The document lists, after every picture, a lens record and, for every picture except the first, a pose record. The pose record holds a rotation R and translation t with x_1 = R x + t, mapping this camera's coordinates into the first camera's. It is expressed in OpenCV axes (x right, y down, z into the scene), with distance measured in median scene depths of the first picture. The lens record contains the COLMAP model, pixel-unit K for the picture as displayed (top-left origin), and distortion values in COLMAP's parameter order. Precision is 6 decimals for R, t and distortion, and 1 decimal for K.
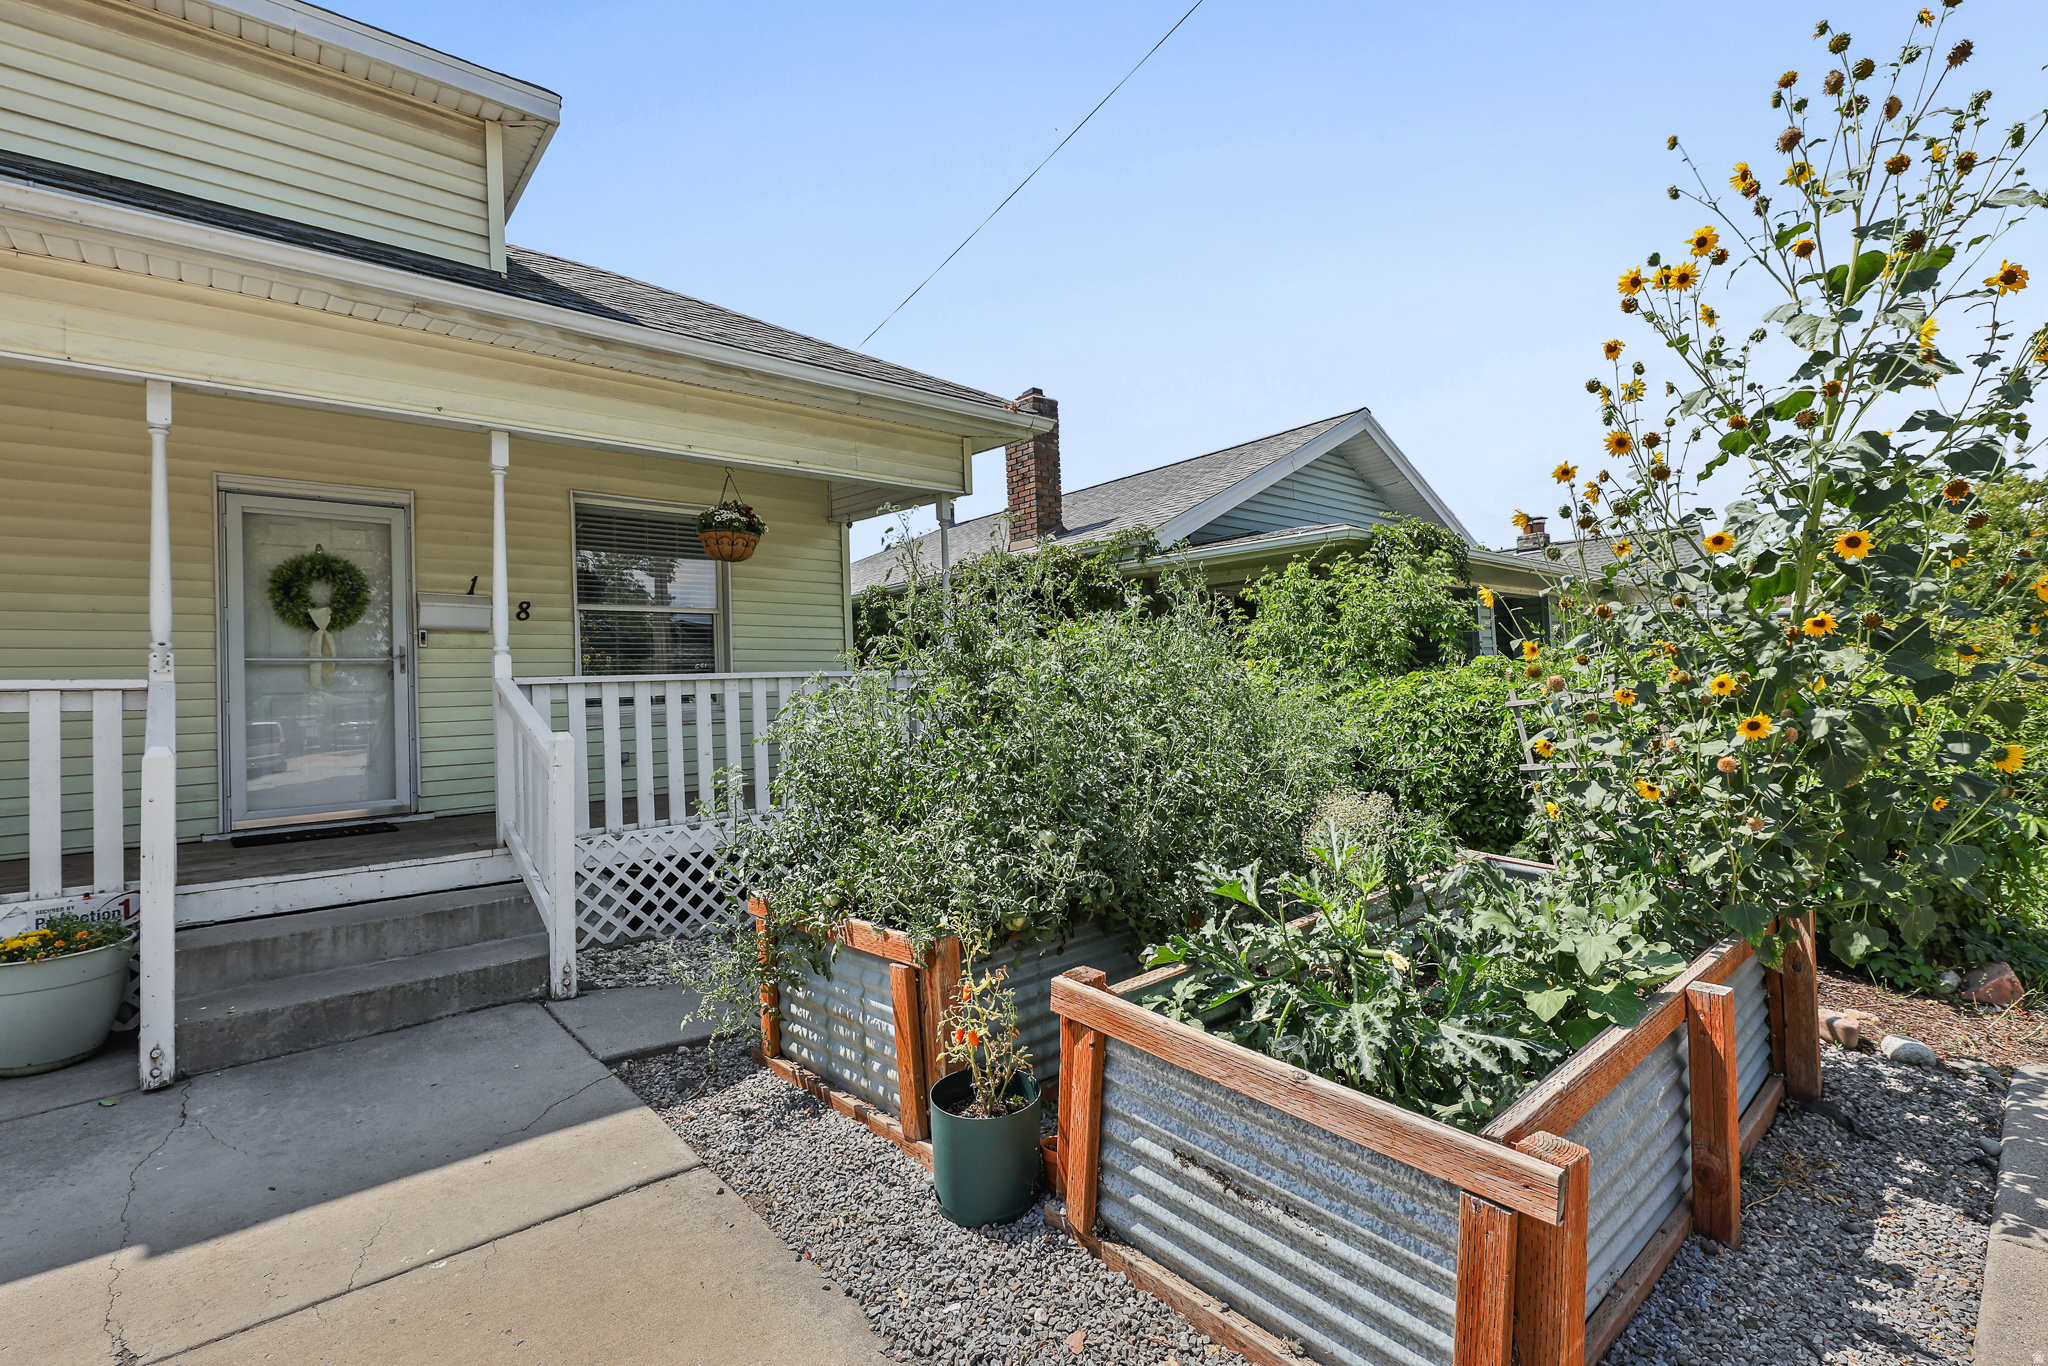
lens RADIAL K [[894.6, 0, 1016.9], [0, 894.6, 651.1], [0, 0, 1]] dist [-0.000810, -0.000090]
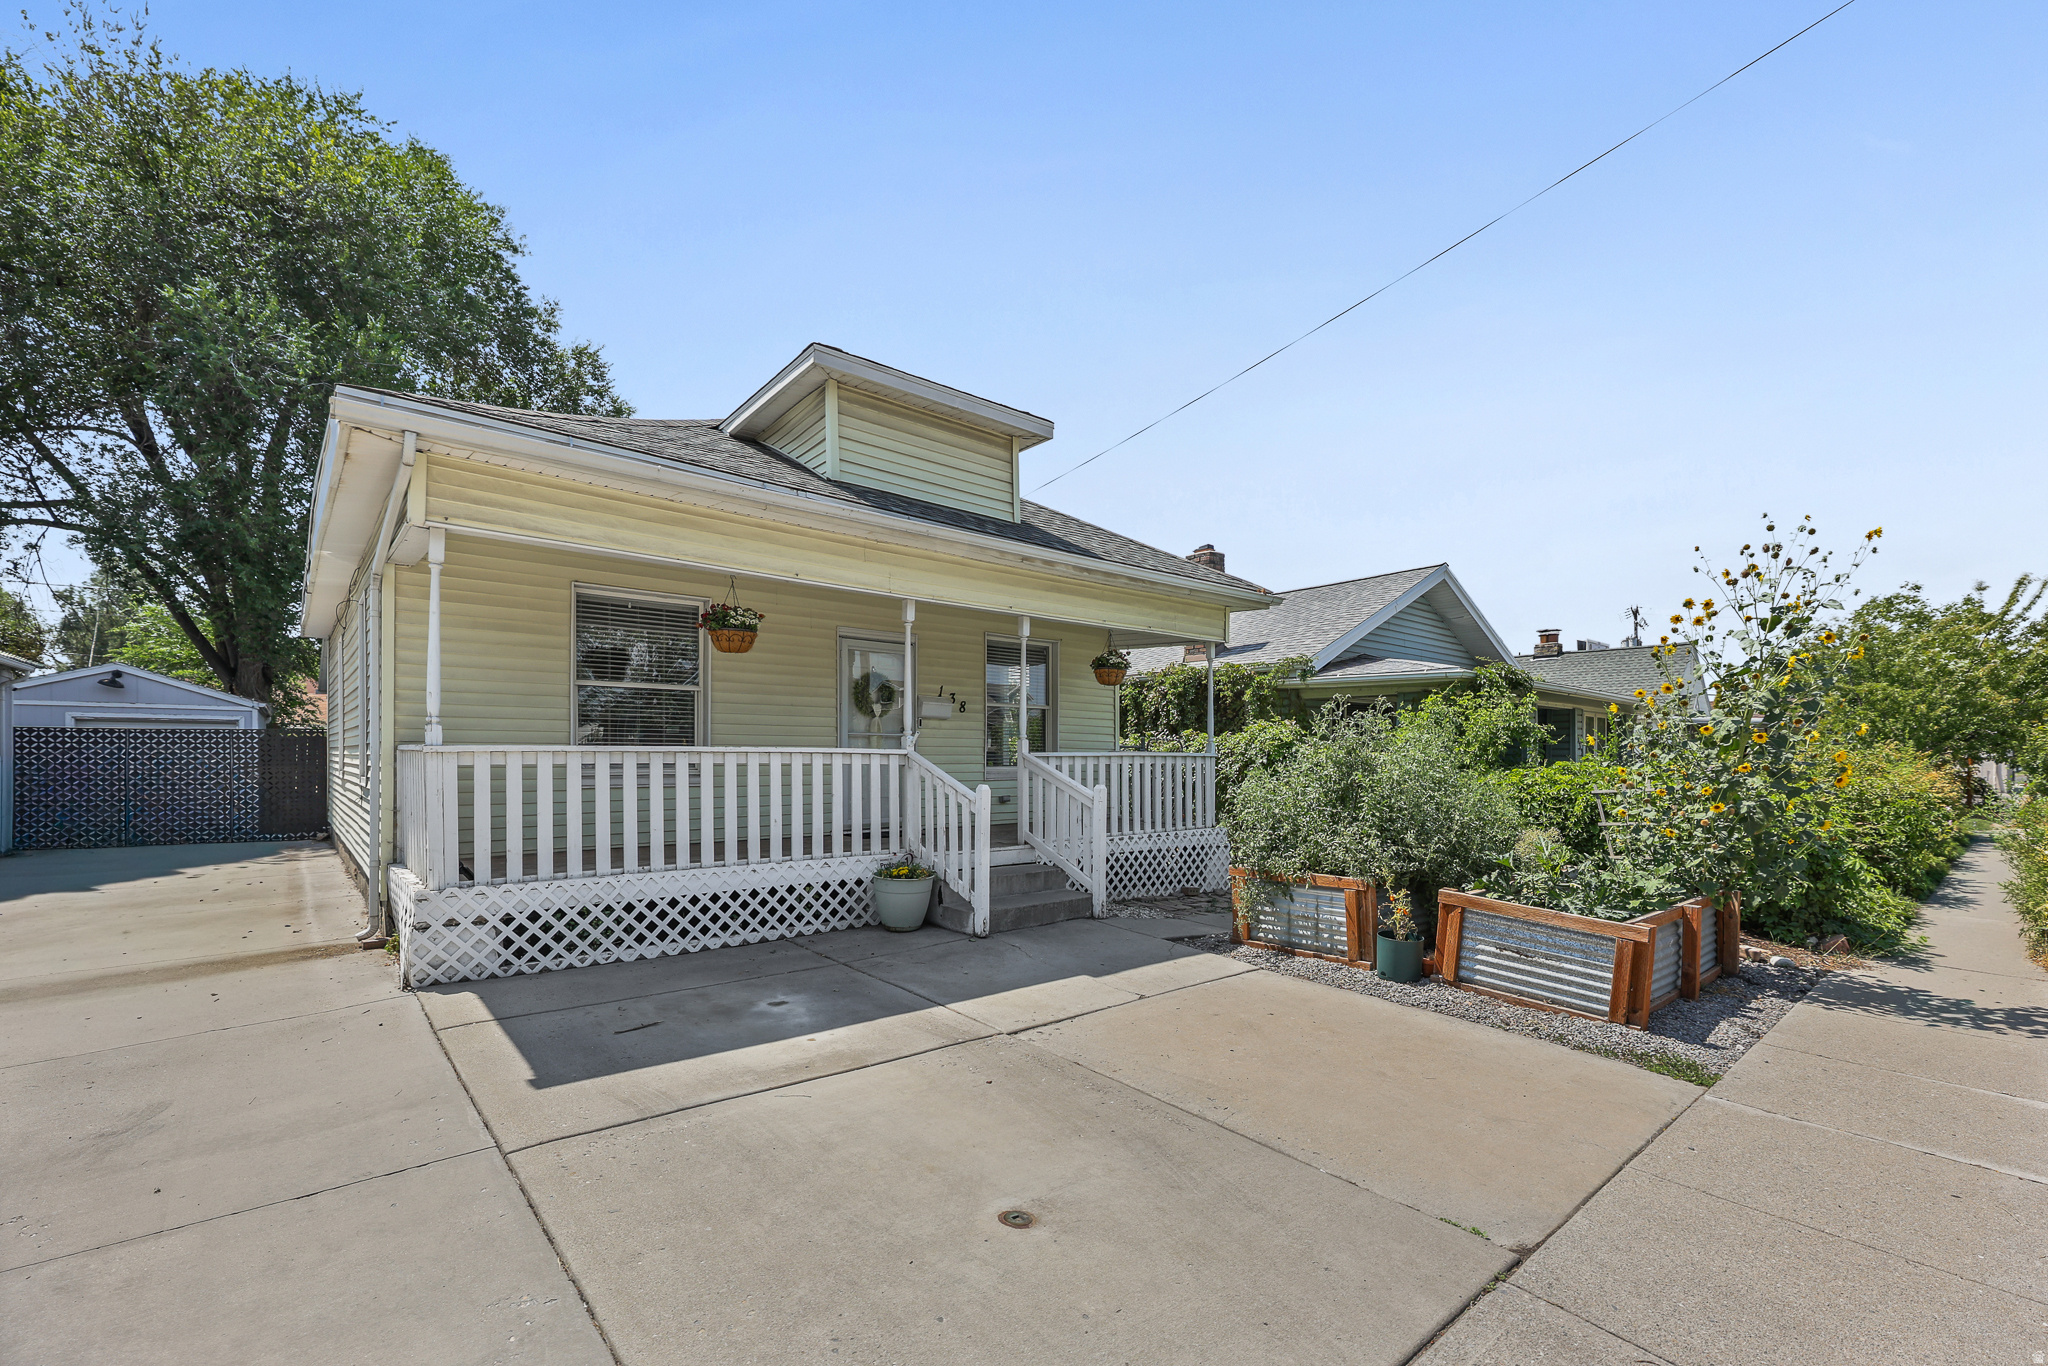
lens RADIAL K [[827.4, 0, 1021.5], [0, 827.4, 735.7], [0, 0, 1]] dist [-0.000458, -0.000035]
pose [[0.998794, 0.043076, -0.023551, -0.696766], [-0.042508, 0.998805, 0.024125, -0.057288], [0.024562, -0.023095, 0.999432, -0.881641]]
